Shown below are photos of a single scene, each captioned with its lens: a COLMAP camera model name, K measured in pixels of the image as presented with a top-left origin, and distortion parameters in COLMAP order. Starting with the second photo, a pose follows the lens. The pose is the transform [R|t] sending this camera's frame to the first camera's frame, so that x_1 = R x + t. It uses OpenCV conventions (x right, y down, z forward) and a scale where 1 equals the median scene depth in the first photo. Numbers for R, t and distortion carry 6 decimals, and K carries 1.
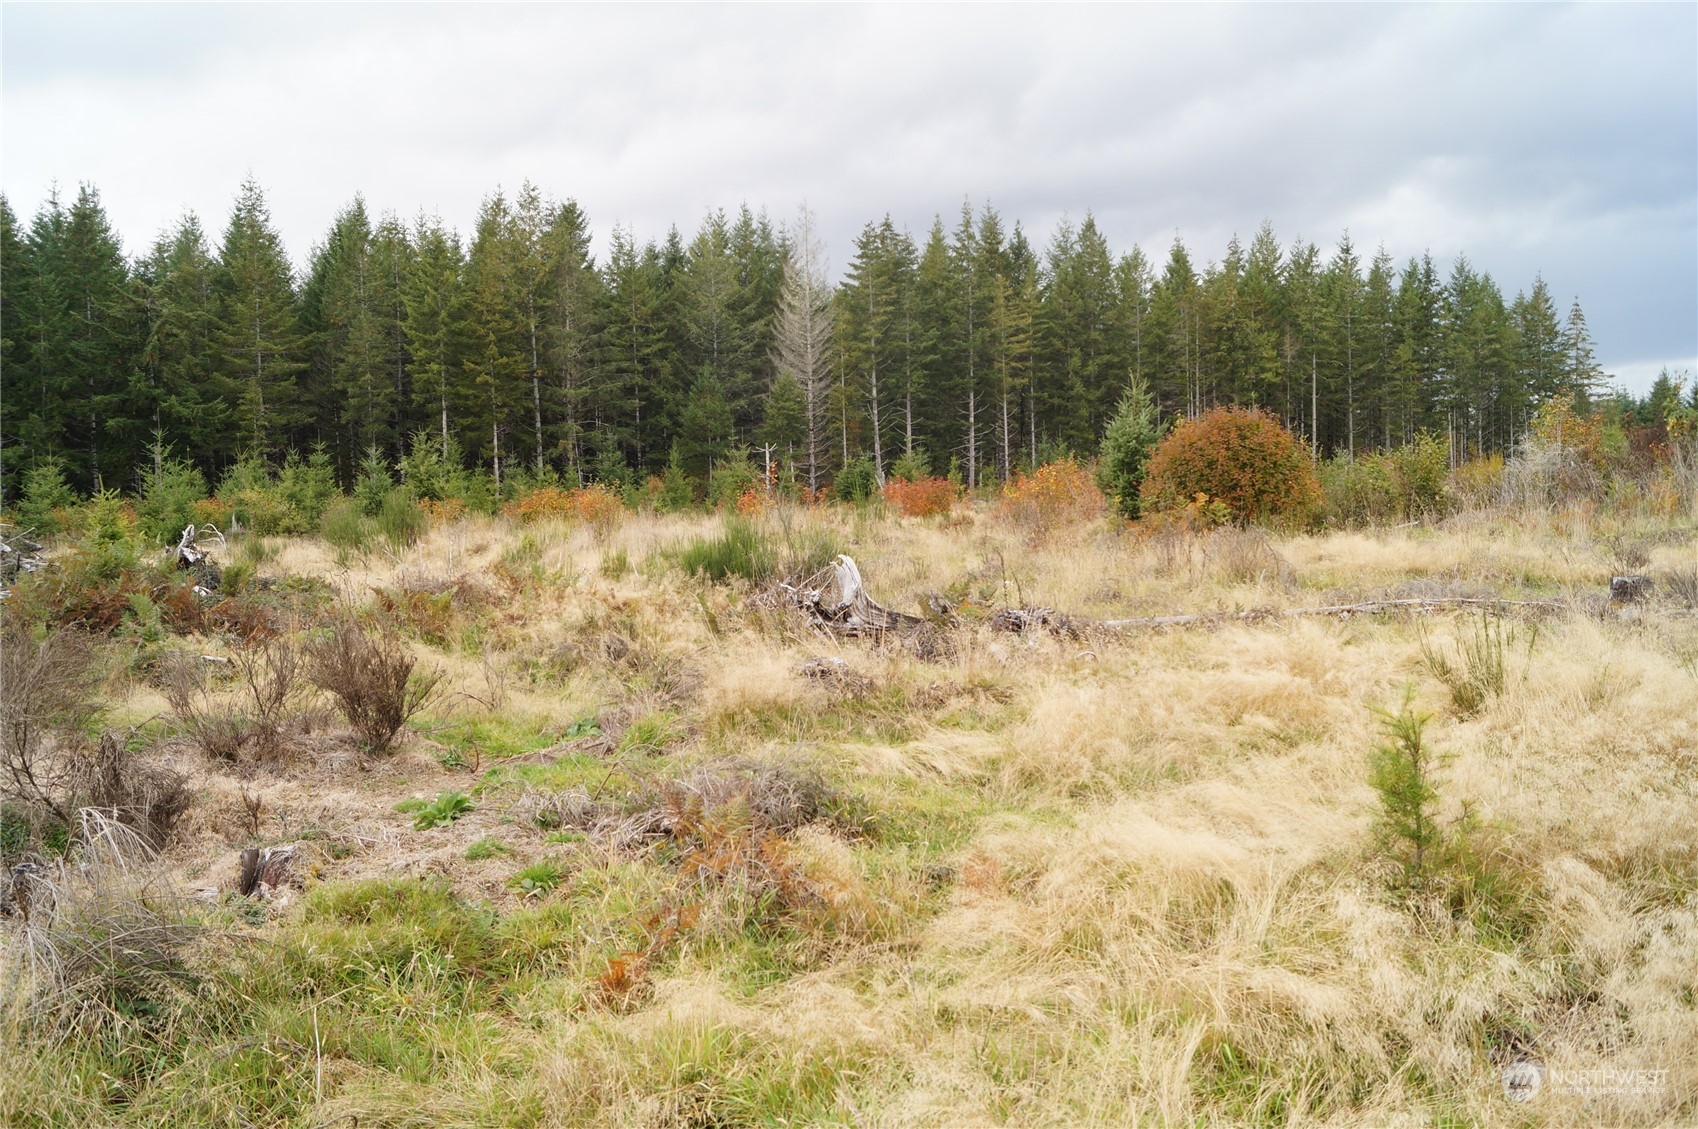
lens RADIAL K [[1329.7, 0, 831.3], [0, 1329.7, 562.2], [0, 0, 1]] dist [-0.082468, 0.003621]
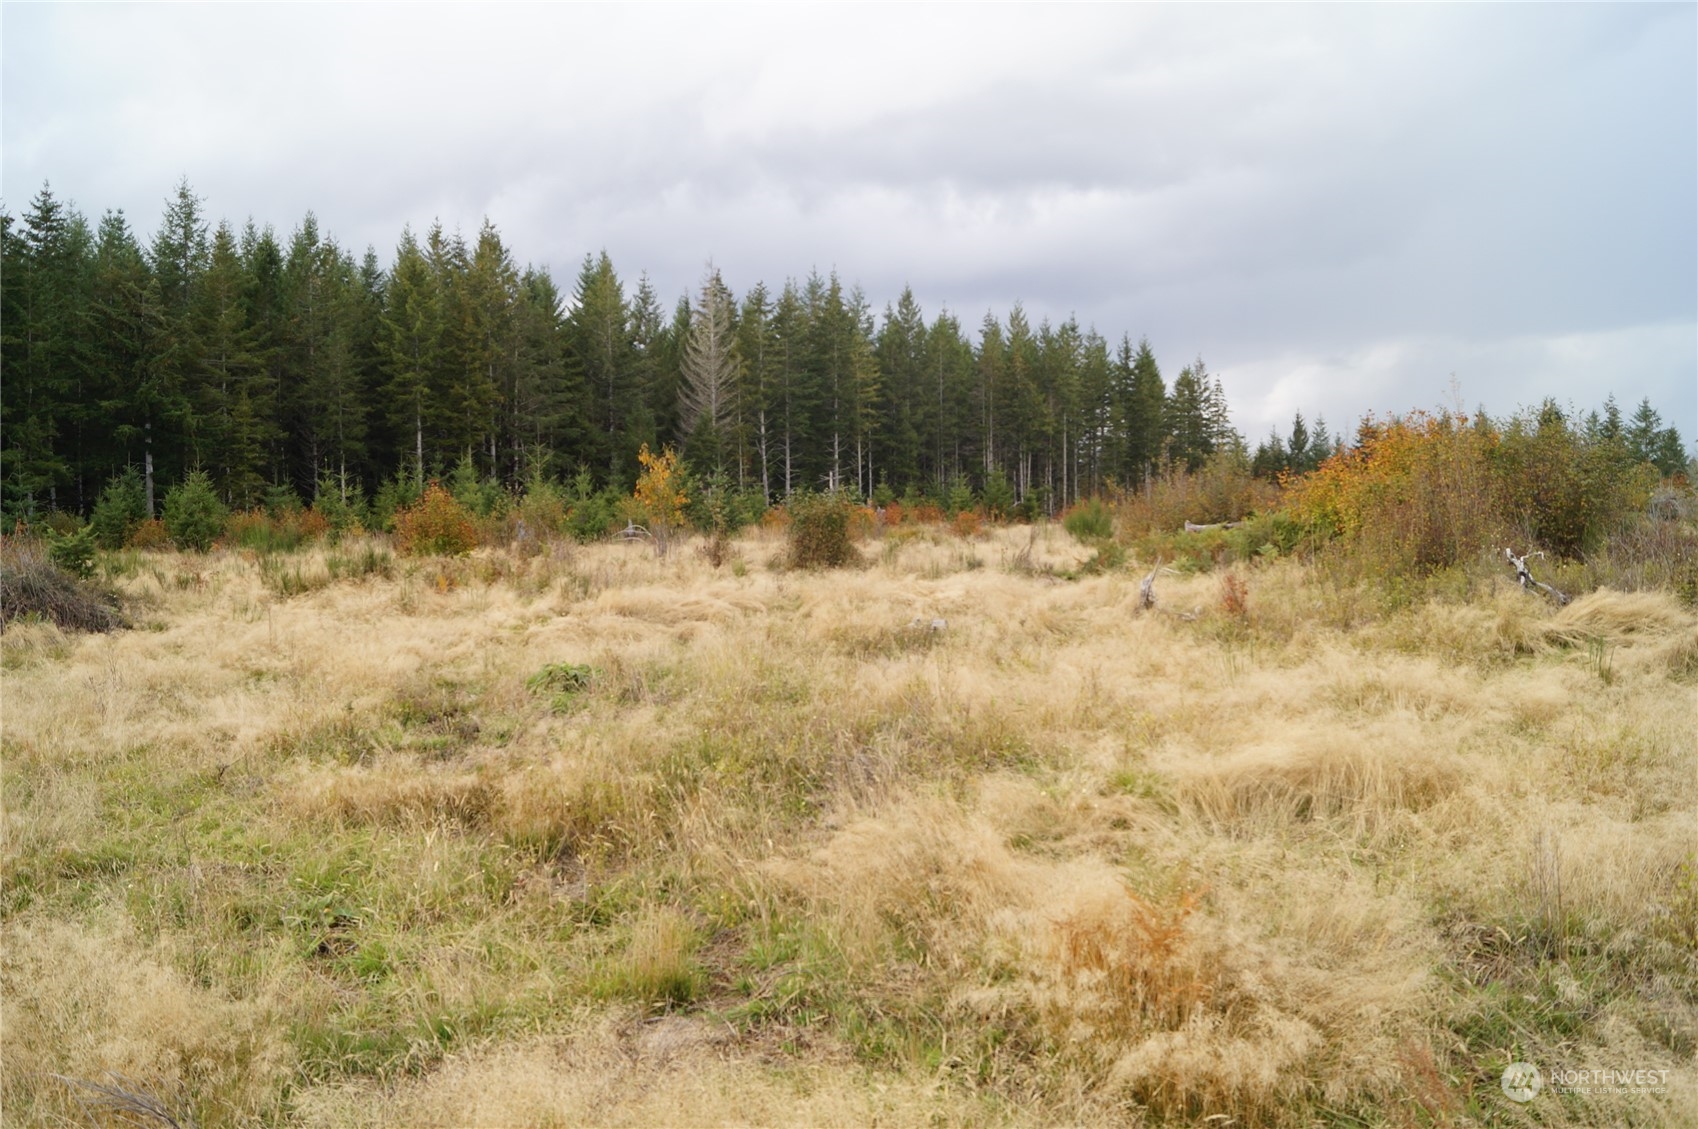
lens RADIAL K [[1329.7, 0, 831.3], [0, 1329.7, 562.2], [0, 0, 1]] dist [-0.082468, 0.003621]
pose [[0.945040, 0.017517, 0.326485, -0.281618], [-0.013039, 0.999789, -0.015898, 0.002747], [-0.326694, 0.010768, 0.945069, -0.091684]]
